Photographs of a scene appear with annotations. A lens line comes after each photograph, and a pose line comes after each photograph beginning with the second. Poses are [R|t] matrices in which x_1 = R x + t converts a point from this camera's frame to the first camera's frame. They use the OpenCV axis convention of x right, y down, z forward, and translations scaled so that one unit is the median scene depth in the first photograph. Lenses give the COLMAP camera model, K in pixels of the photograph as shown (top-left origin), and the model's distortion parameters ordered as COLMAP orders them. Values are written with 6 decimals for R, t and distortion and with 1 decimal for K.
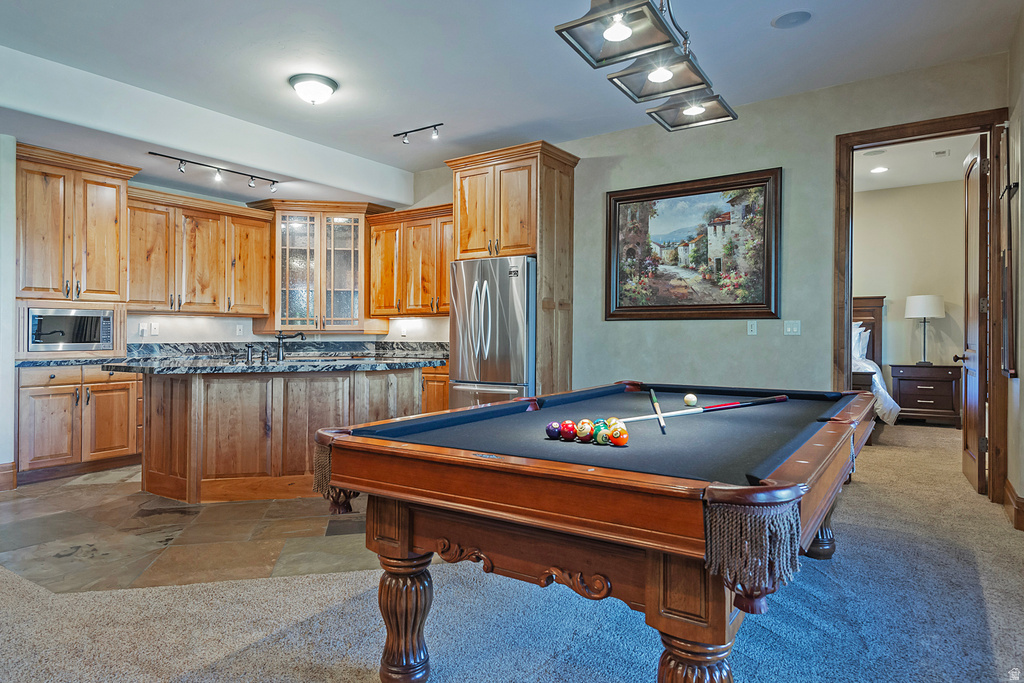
lens RADIAL K [[635.8, 0, 504.6], [0, 635.8, 336.2], [0, 0, 1]] dist [0.030776, -0.002676]
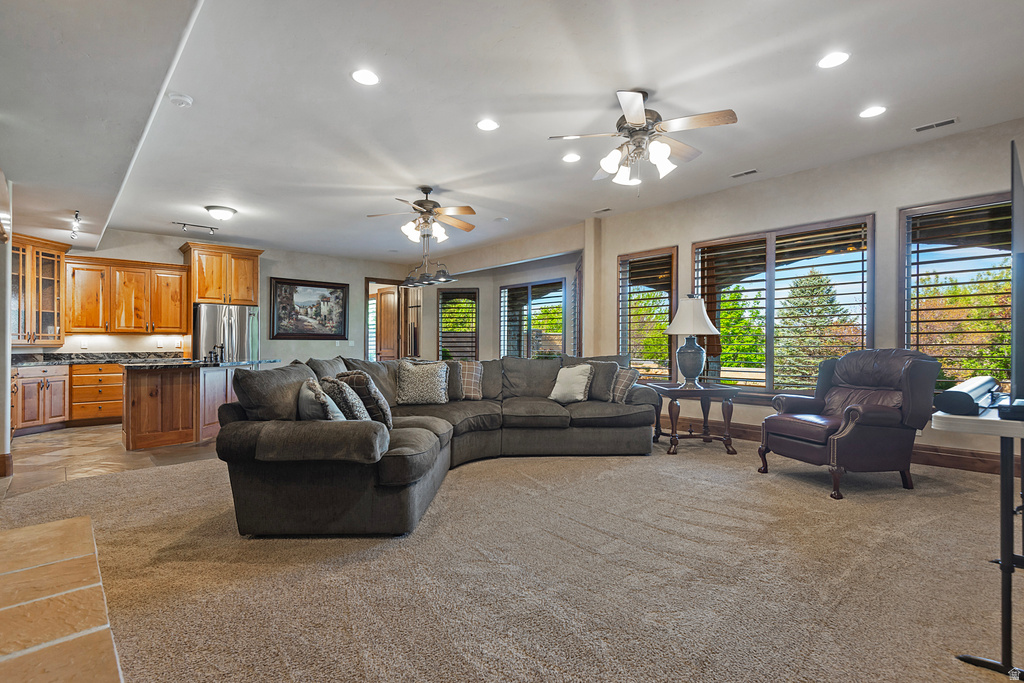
lens RADIAL K [[483.9, 0, 509.4], [0, 483.9, 343.6], [0, 0, 1]] dist [0.013200, -0.001661]
pose [[0.236884, 0.004630, 0.971527, -1.176529], [0.009226, 0.999933, -0.007015, 0.006010], [-0.971494, 0.010625, 0.236825, -0.110537]]
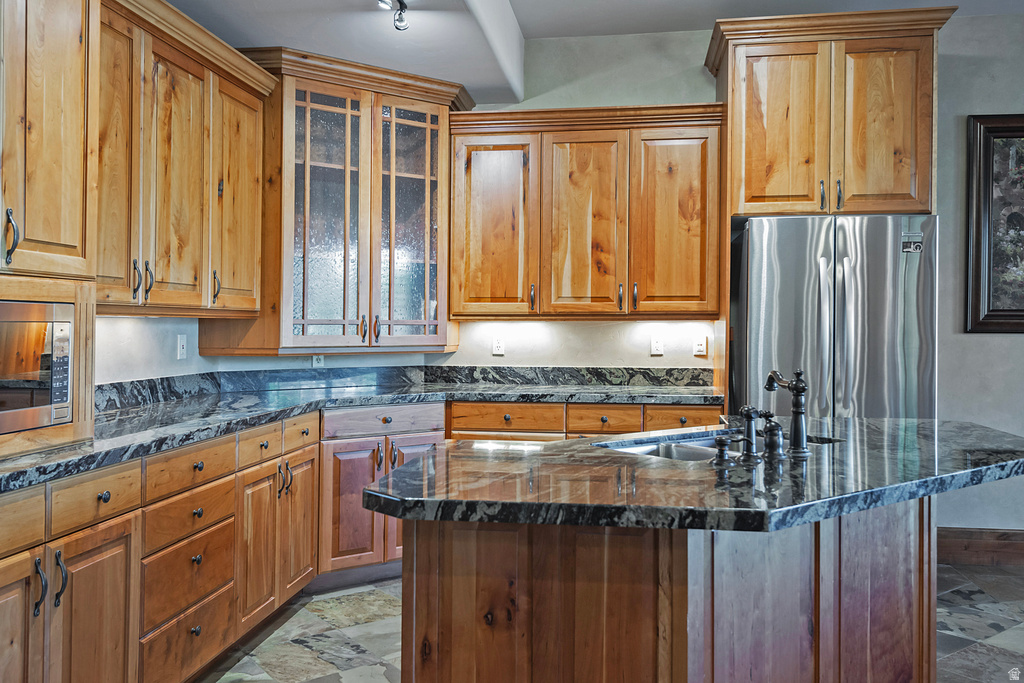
lens RADIAL K [[870.4, 0, 535.9], [0, 870.4, 328.6], [0, 0, 1]] dist [0.012058, 0.013999]
pose [[0.891779, 0.003203, 0.452459, -0.568645], [-0.002248, 0.999994, -0.002648, -0.025347], [-0.452465, 0.001344, 0.891781, 0.461289]]
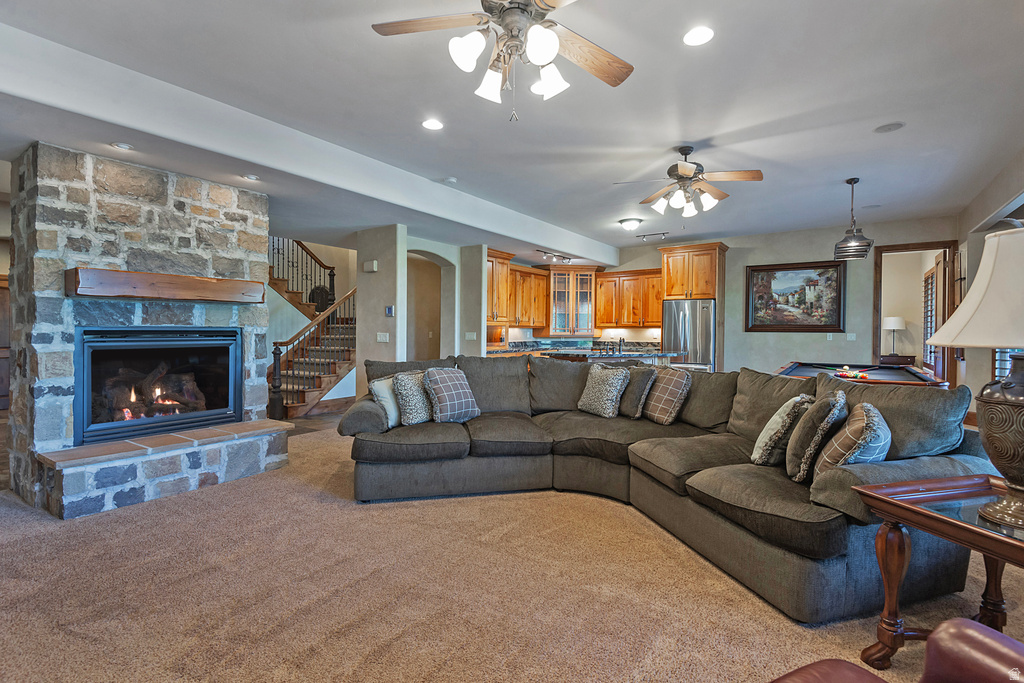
lens RADIAL K [[489.8, 0, 519.4], [0, 489.8, 332.7], [0, 0, 1]] dist [-0.004368, -0.001801]
pose [[0.999975, 0.004532, -0.005420, -0.527271], [-0.004528, 0.999989, 0.000724, -0.019867], [0.005424, -0.000700, 0.999985, -0.502152]]
